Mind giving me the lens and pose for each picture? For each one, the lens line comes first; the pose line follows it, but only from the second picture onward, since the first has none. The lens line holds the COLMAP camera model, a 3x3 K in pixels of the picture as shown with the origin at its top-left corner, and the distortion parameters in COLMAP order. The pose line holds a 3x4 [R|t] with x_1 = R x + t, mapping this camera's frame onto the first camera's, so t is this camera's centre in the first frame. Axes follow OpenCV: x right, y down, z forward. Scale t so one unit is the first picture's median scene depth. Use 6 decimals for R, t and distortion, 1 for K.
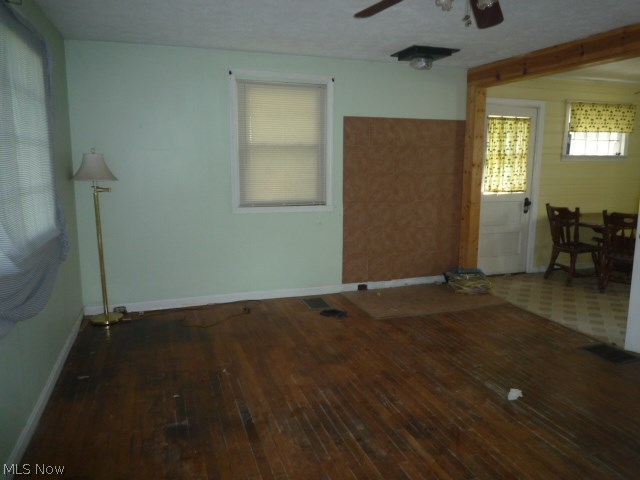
lens RADIAL K [[476.0, 0, 319.1], [0, 476.0, 238.2], [0, 0, 1]] dist [-0.003544, -0.033303]
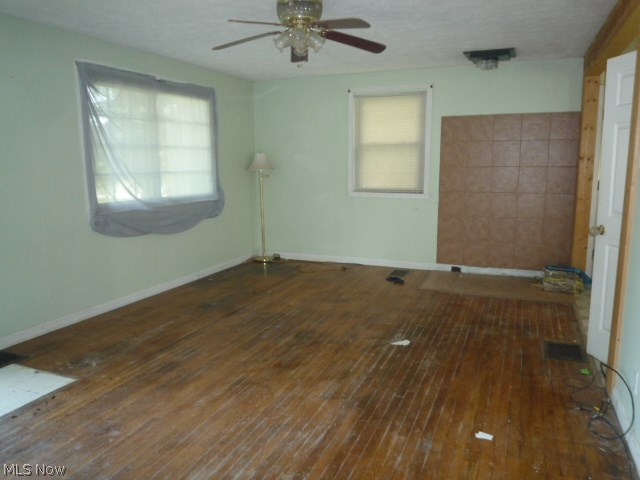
lens RADIAL K [[476.0, 0, 321.2], [0, 476.0, 240.6], [0, 0, 1]] dist [-0.003544, -0.033303]
pose [[0.748125, 0.103397, -0.655453, 0.632256], [-0.095993, 0.994259, 0.047278, 0.015220], [0.656578, 0.027549, 0.753755, -0.050176]]
